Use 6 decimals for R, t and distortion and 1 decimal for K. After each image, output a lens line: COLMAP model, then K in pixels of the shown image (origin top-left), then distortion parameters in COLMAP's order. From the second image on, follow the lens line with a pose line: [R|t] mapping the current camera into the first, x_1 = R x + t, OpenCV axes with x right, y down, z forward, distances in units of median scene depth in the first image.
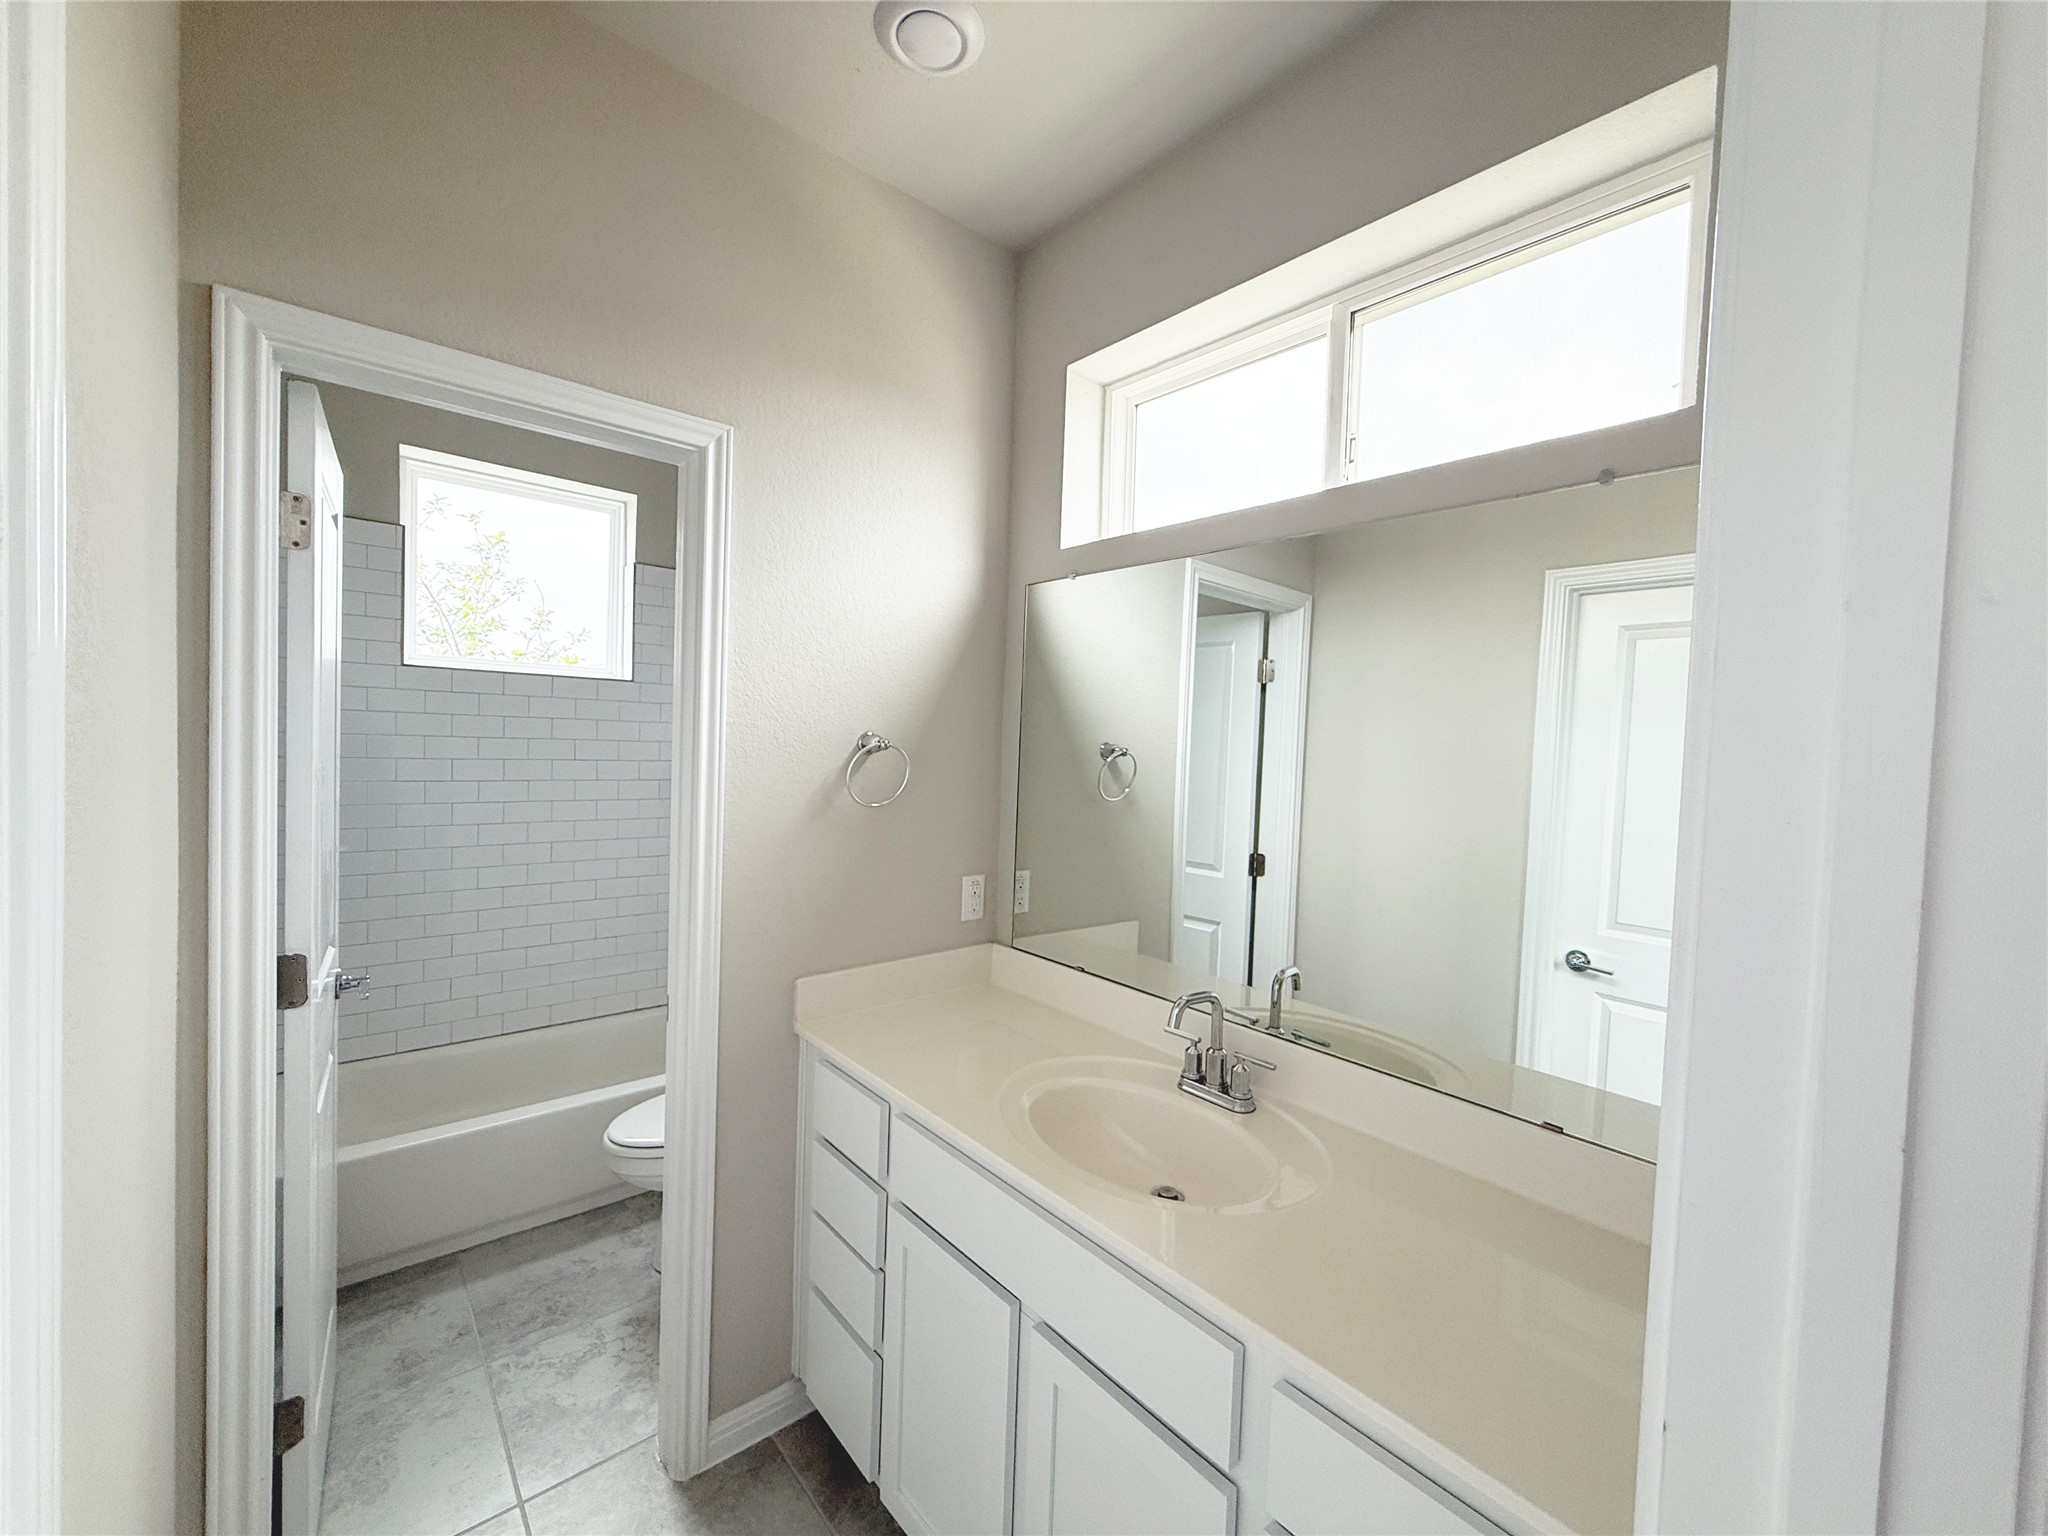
lens RADIAL K [[813.4, 0, 1024.0], [0, 813.4, 770.9], [0, 0, 1]] dist [-0.002840, 0.000019]
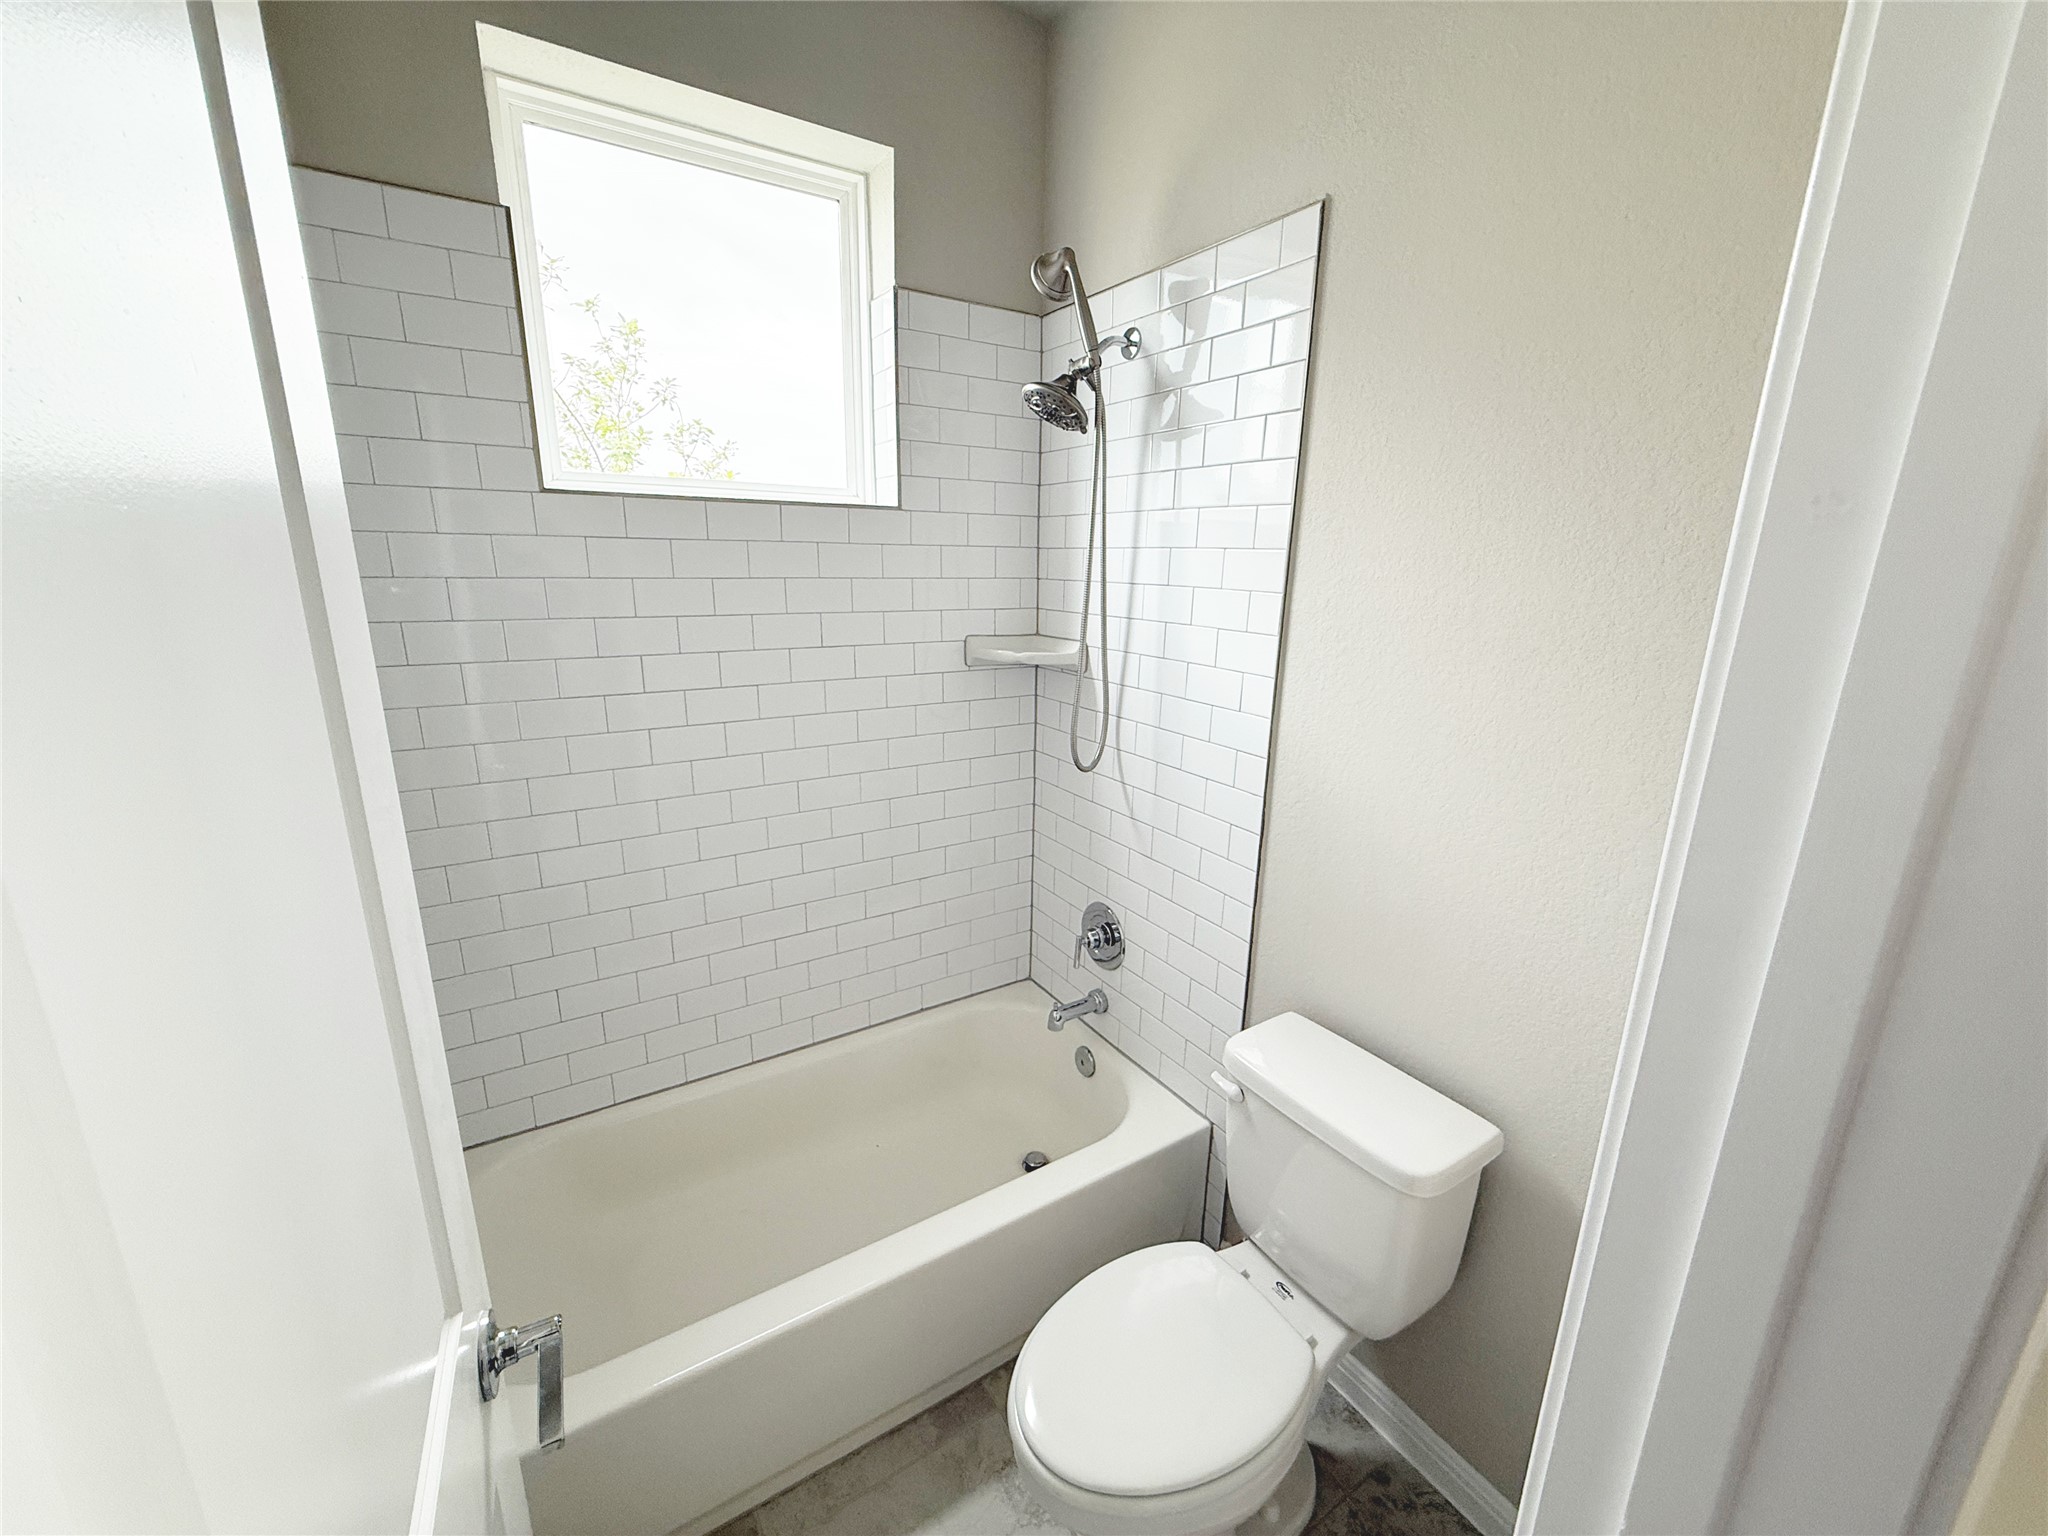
lens RADIAL K [[813.4, 0, 1016.9], [0, 813.4, 761.2], [0, 0, 1]] dist [-0.002840, 0.000019]
pose [[0.989541, 0.010712, -0.143854, -0.311176], [0.017834, 0.980505, 0.195684, -0.044195], [0.143145, -0.196203, 0.970059, 0.404538]]
